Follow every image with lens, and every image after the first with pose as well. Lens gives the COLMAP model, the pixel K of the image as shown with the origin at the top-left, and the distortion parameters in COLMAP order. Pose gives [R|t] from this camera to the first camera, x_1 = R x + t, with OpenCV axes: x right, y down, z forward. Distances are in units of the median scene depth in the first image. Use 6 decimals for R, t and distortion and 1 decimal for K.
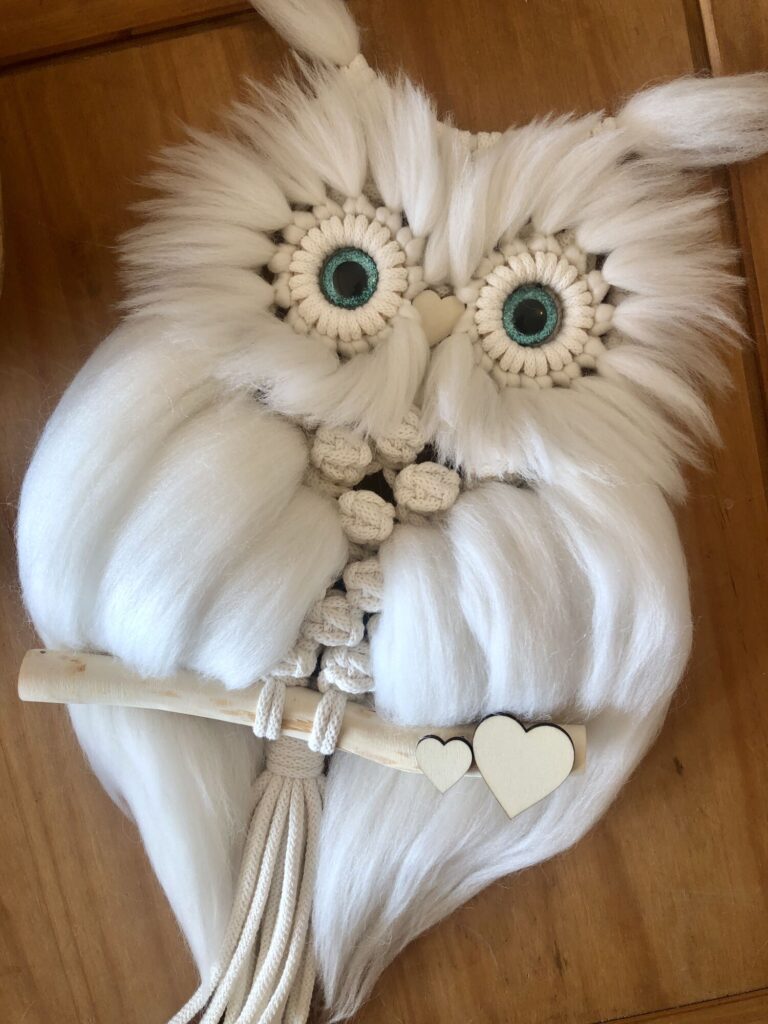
lens RADIAL K [[832.8, 0, 391.9], [0, 832.8, 511.3], [0, 0, 1]] dist [-0.053999, 0.019104]
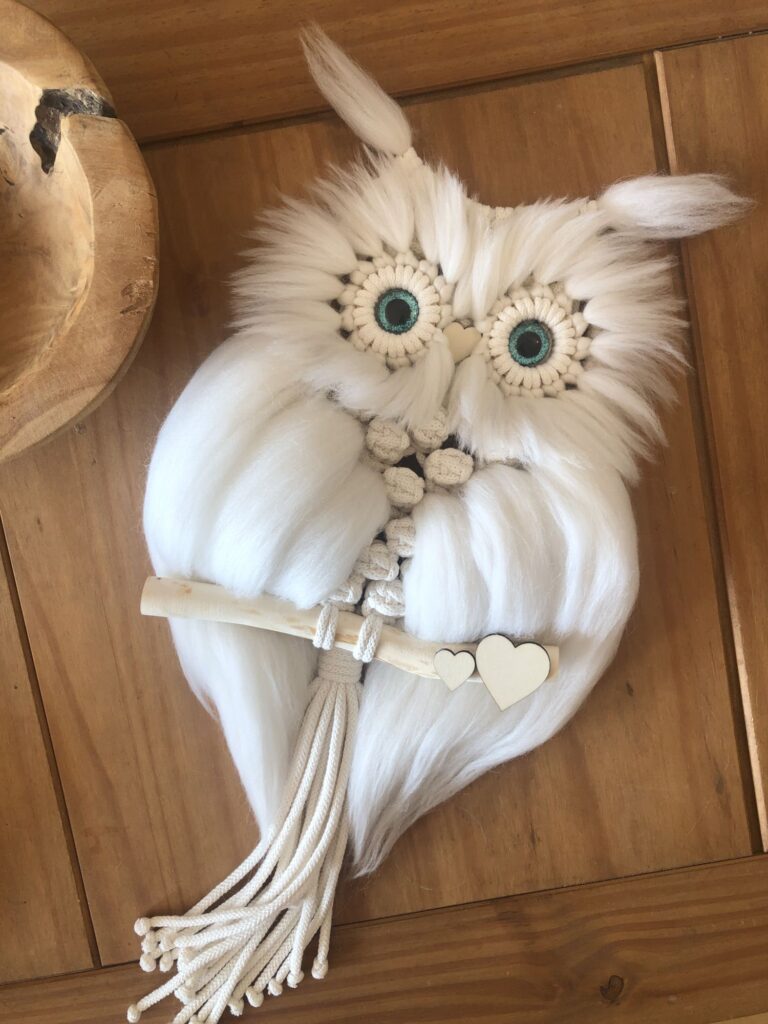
lens RADIAL K [[832.8, 0, 378.9], [0, 832.8, 514.1], [0, 0, 1]] dist [-0.053999, 0.019104]
pose [[0.999275, 0.037921, -0.003295, -0.064737], [-0.037939, 0.999264, -0.005694, 0.060494], [0.003077, 0.005815, 0.999978, -0.361077]]
